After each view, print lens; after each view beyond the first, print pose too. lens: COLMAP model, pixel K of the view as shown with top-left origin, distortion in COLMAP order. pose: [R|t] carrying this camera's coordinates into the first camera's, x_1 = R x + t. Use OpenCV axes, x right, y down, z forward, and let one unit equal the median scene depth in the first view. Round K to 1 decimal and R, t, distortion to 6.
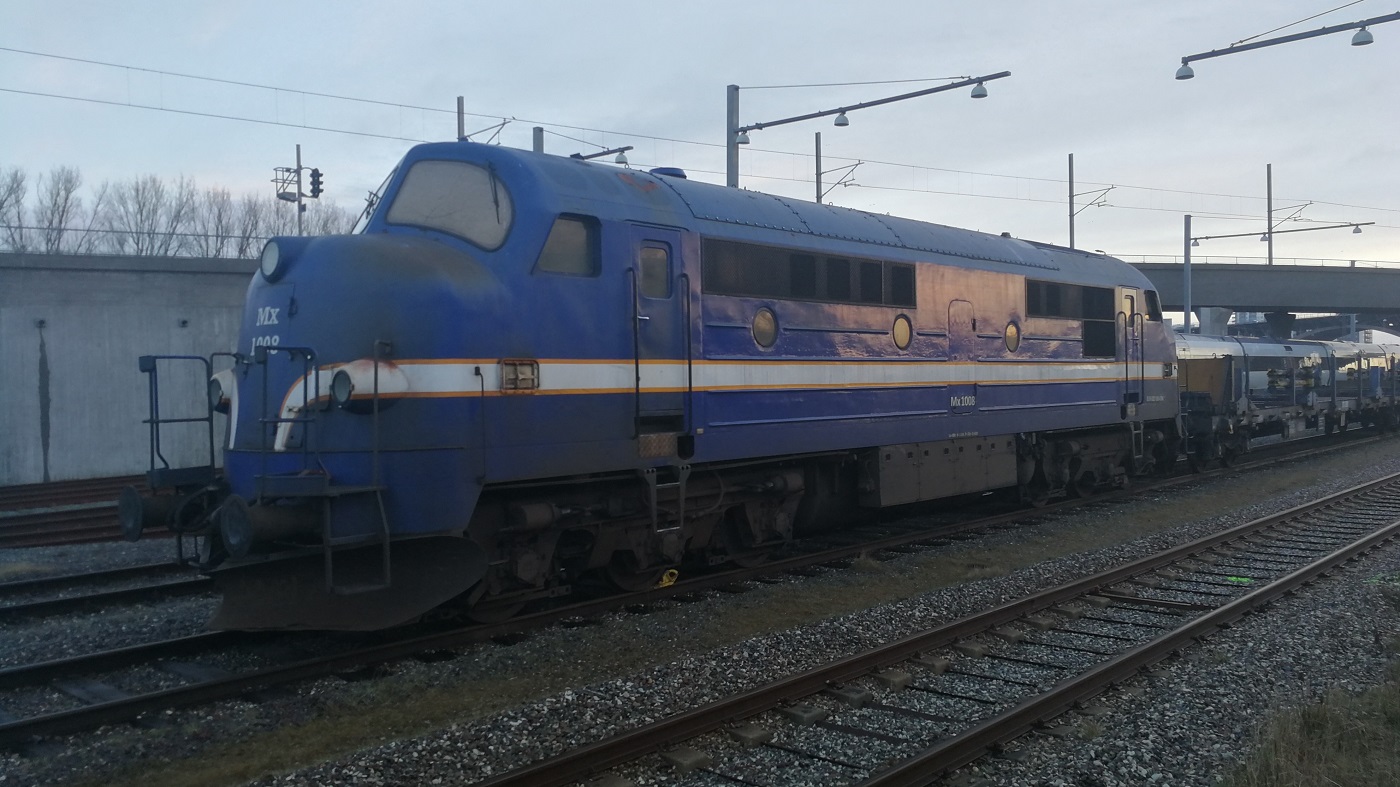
lens RADIAL K [[1077.4, 0, 700.0], [0, 1077.4, 393.5], [0, 0, 1]] dist [0.001987, -0.004106]
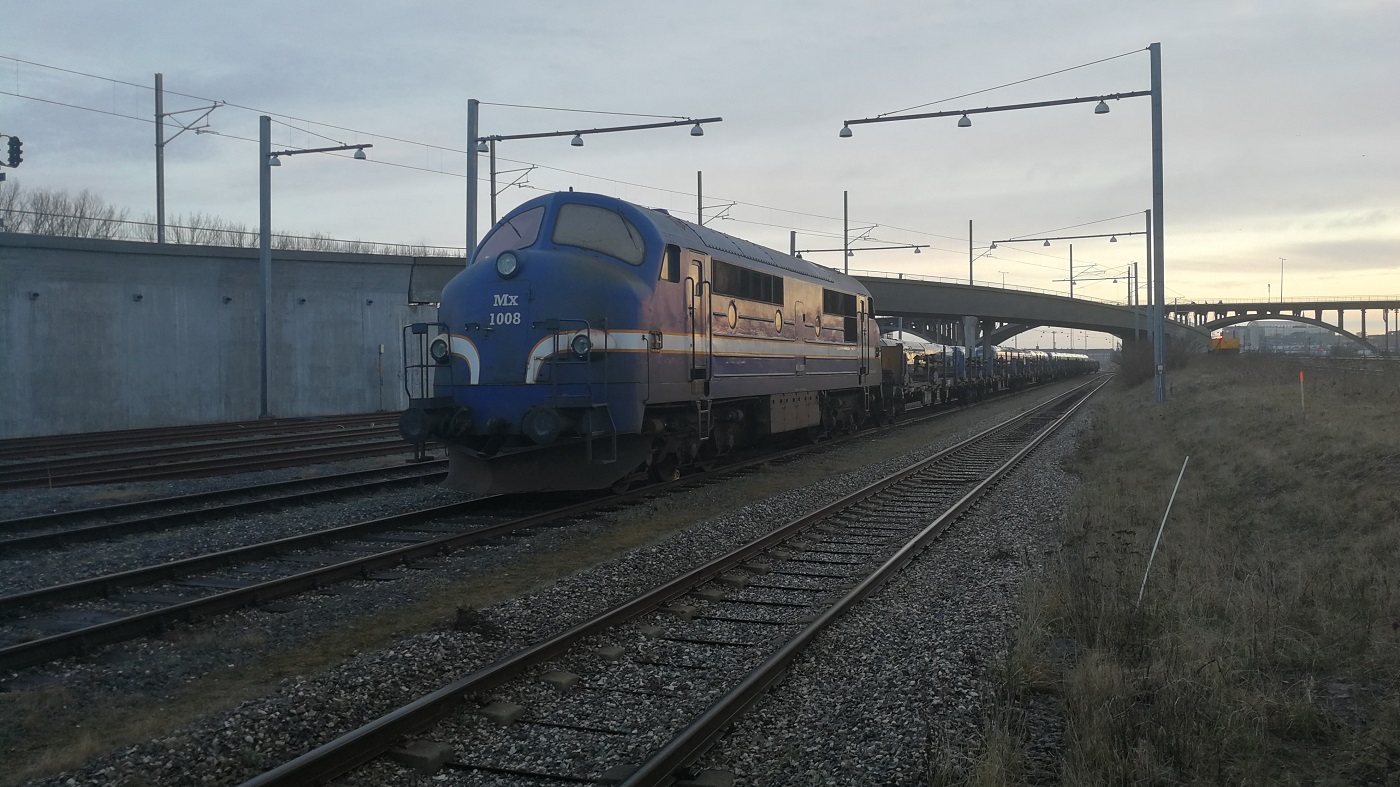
lens RADIAL K [[1077.4, 0, 700.0], [0, 1077.4, 393.5], [0, 0, 1]] dist [0.001987, -0.004106]
pose [[0.928507, 0.000673, 0.371315, -0.378820], [-0.003558, 0.999969, 0.007085, 0.027765], [-0.371299, -0.007900, 0.928480, -0.304469]]
